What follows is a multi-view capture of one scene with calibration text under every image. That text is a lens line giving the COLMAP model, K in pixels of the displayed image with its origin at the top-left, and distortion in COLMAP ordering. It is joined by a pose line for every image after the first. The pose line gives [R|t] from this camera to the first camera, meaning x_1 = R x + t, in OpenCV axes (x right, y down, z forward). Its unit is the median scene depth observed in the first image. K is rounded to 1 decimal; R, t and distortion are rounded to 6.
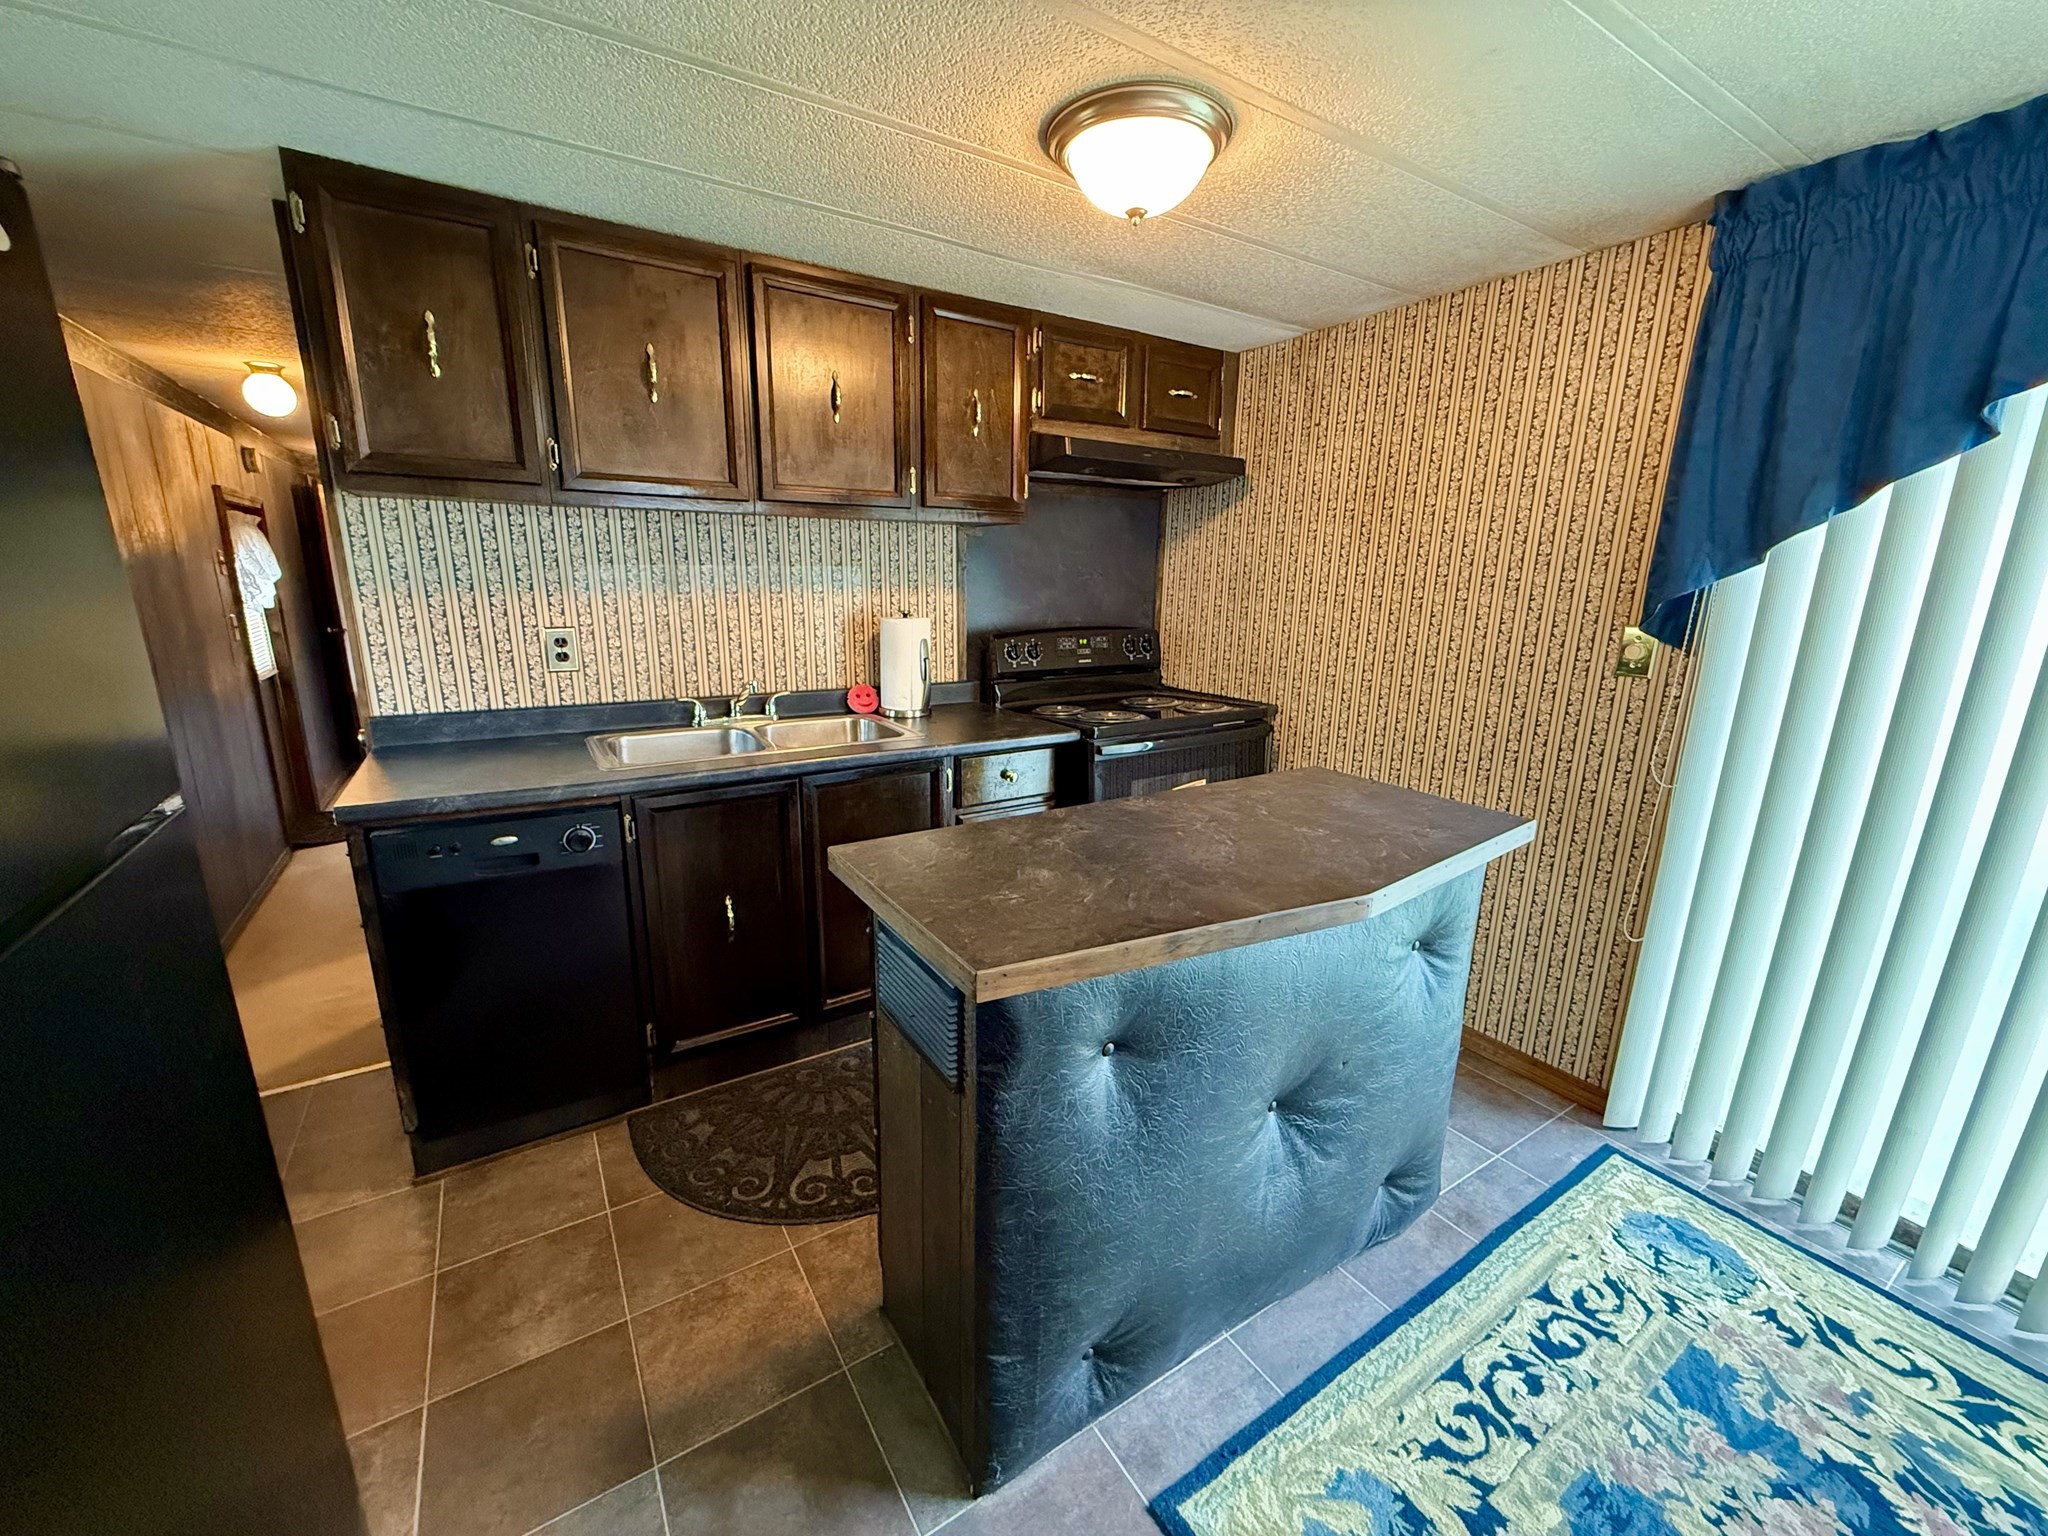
lens RADIAL K [[814.1, 0, 1021.4], [0, 814.1, 765.7], [0, 0, 1]] dist [-0.000337, 0.000010]
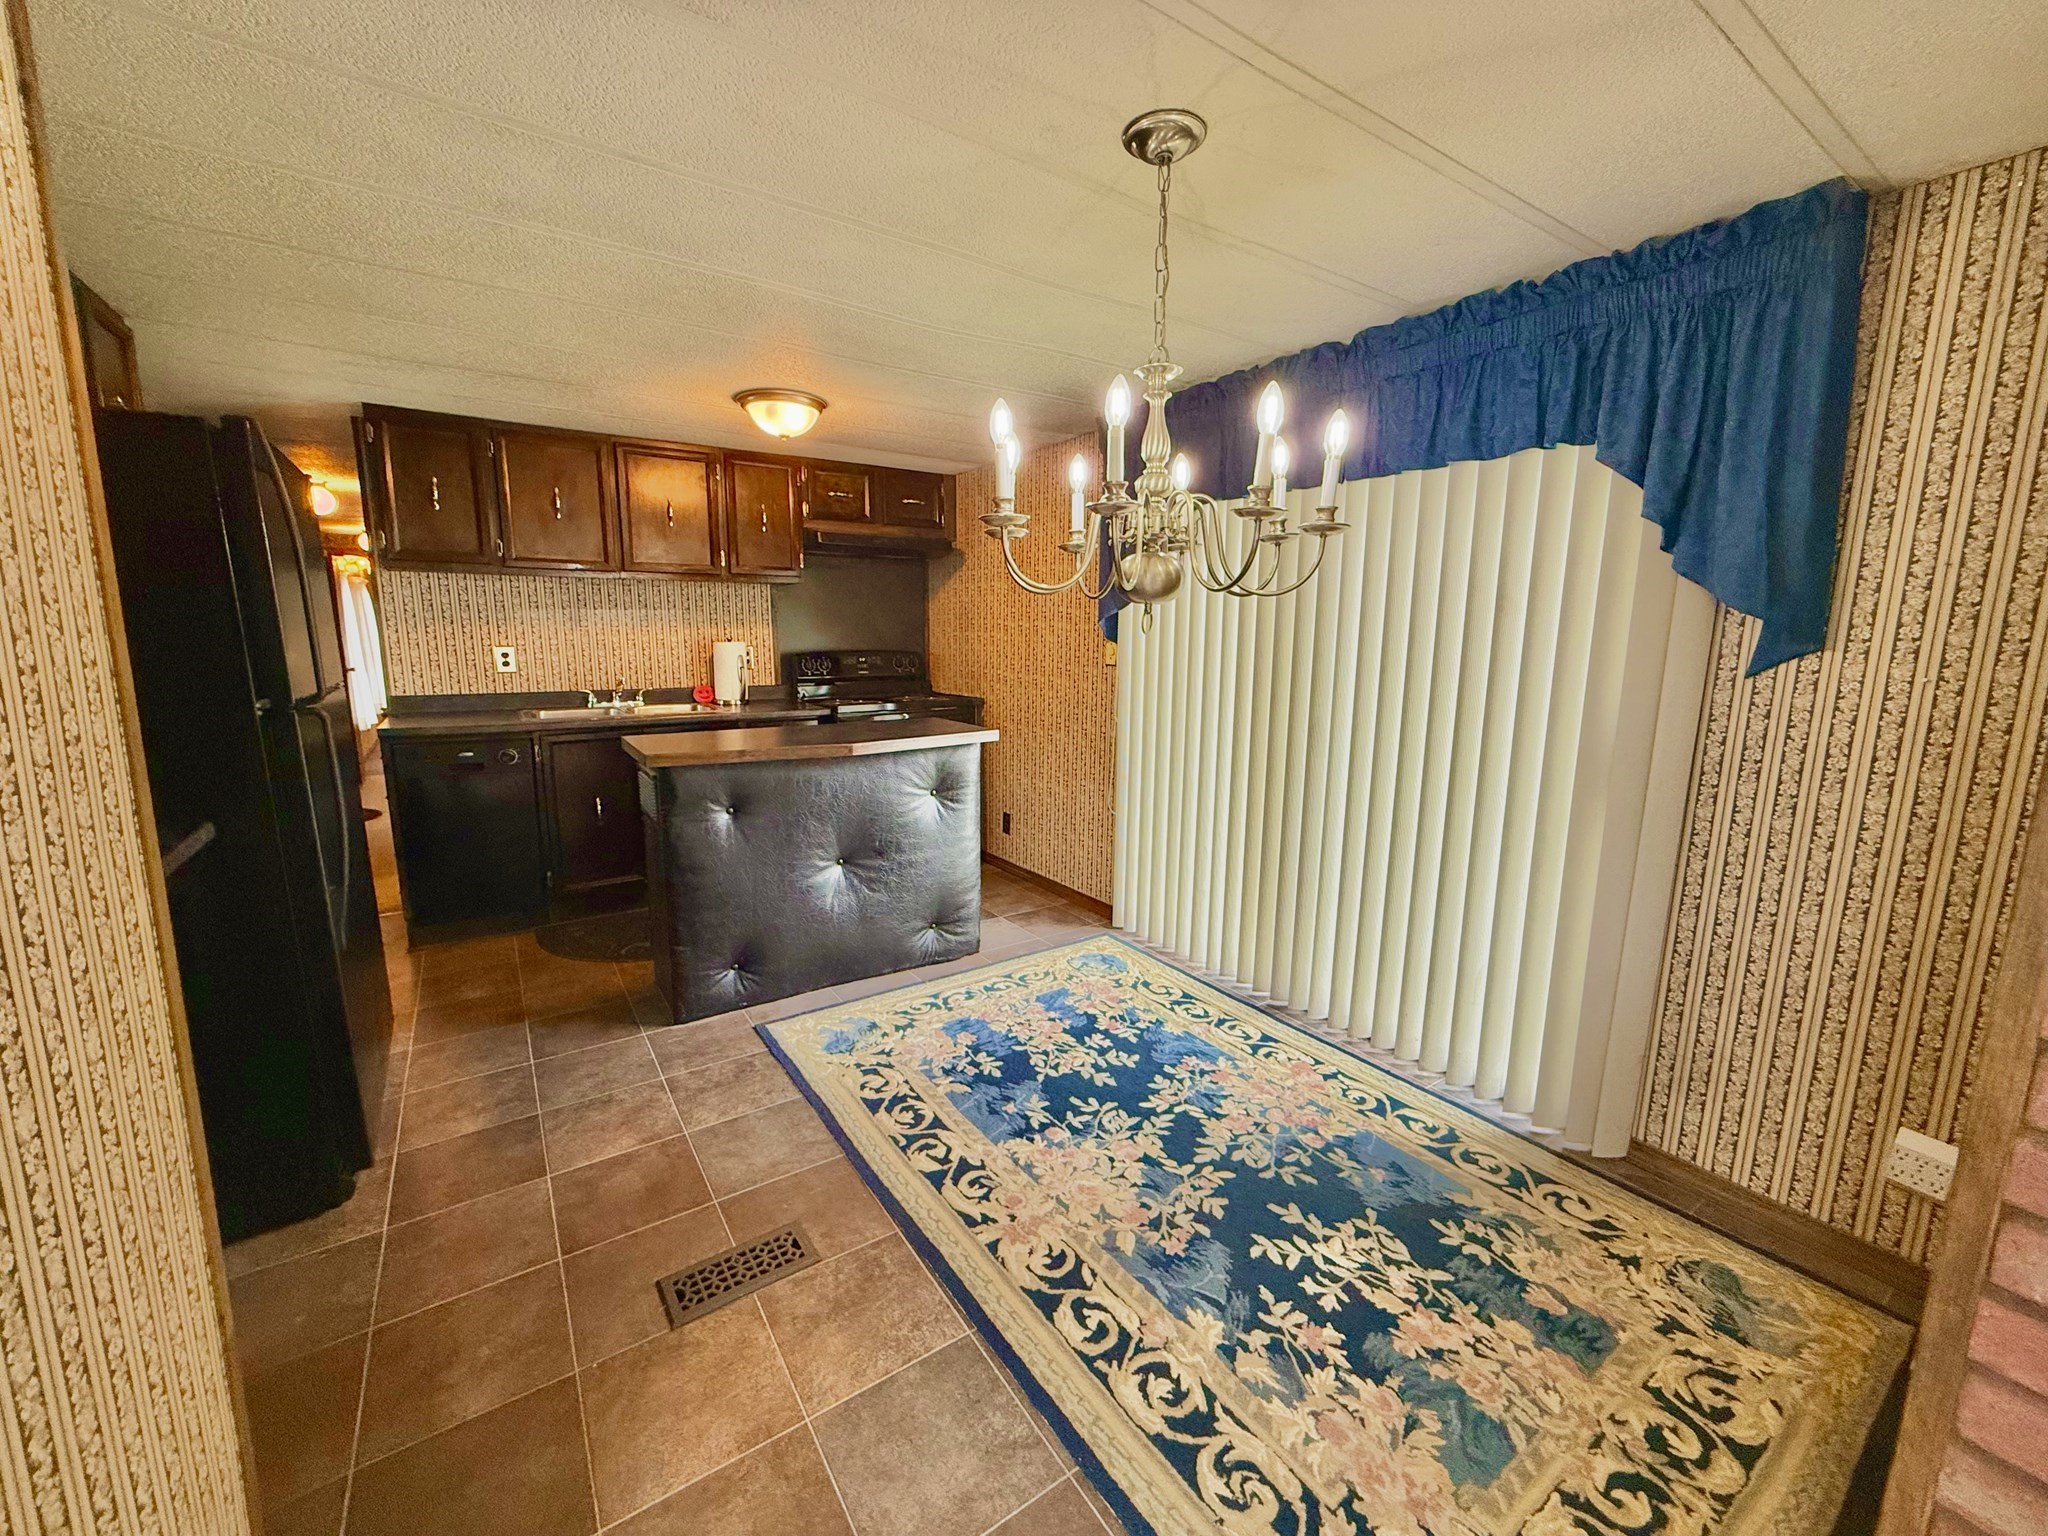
lens RADIAL K [[814.1, 0, 1021.4], [0, 814.1, 765.7], [0, 0, 1]] dist [-0.000337, 0.000010]
pose [[0.999691, -0.012002, 0.021782, 0.459704], [0.013447, 0.997633, -0.067429, 0.204314], [-0.020921, 0.067701, 0.997486, -0.681005]]
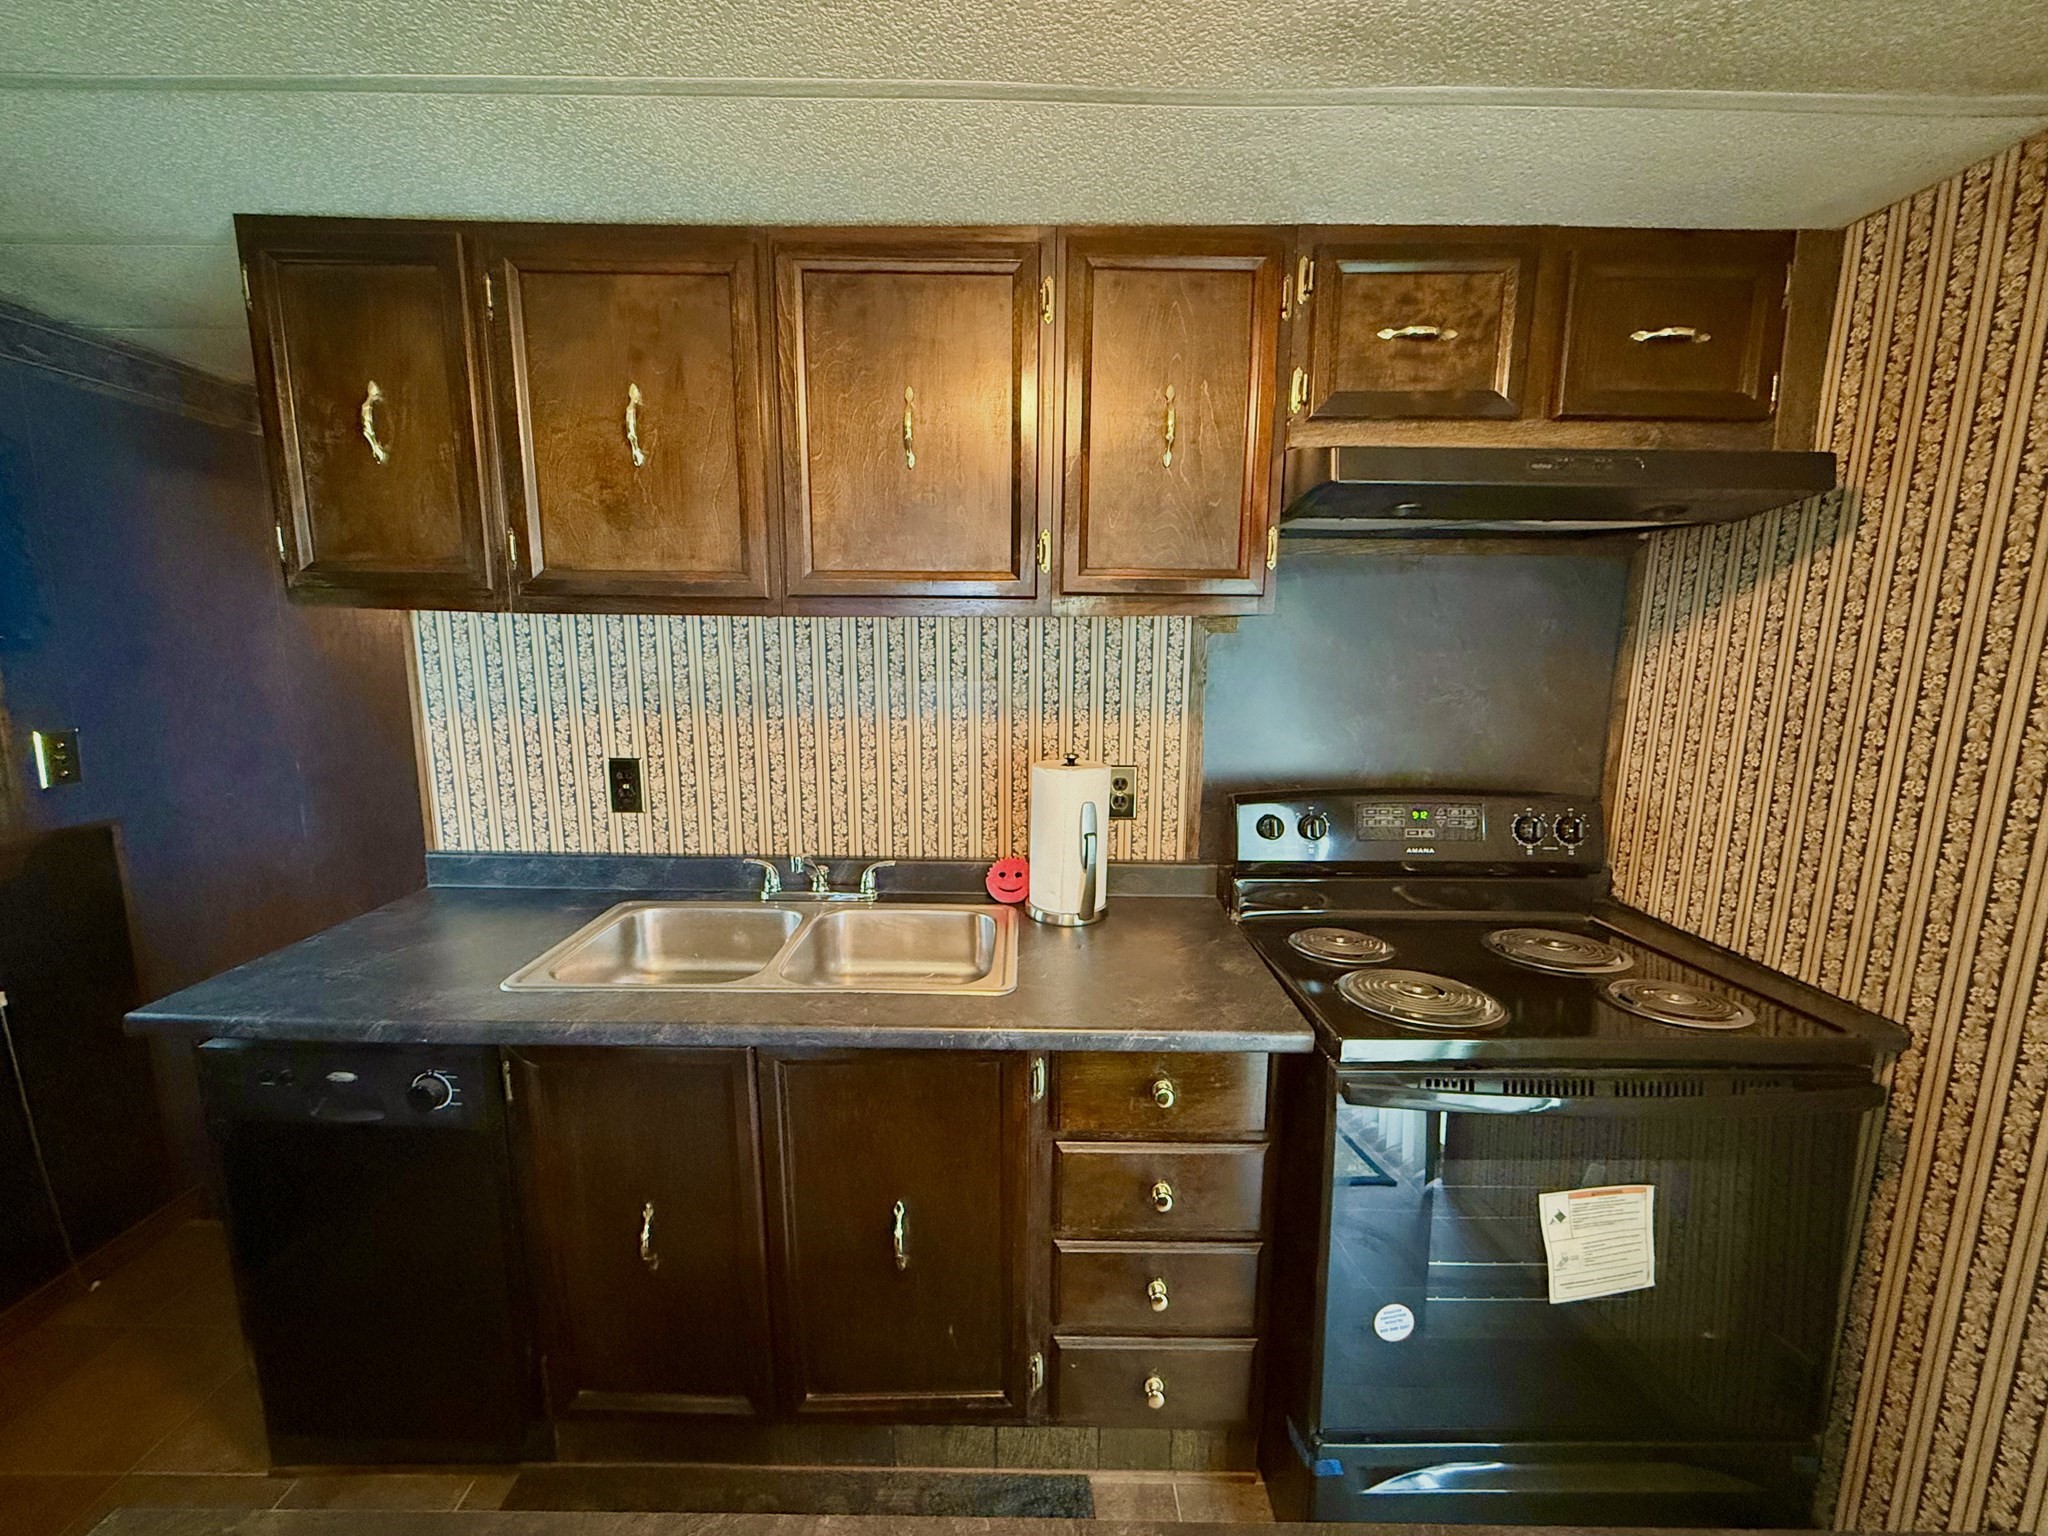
lens RADIAL K [[814.1, 0, 1021.4], [0, 814.1, 765.7], [0, 0, 1]] dist [-0.000337, 0.000010]
pose [[0.844829, 0.078459, -0.529253, 0.187235], [-0.120570, 0.991664, -0.045454, -0.175537], [0.521275, 0.102213, 0.847246, 0.531880]]
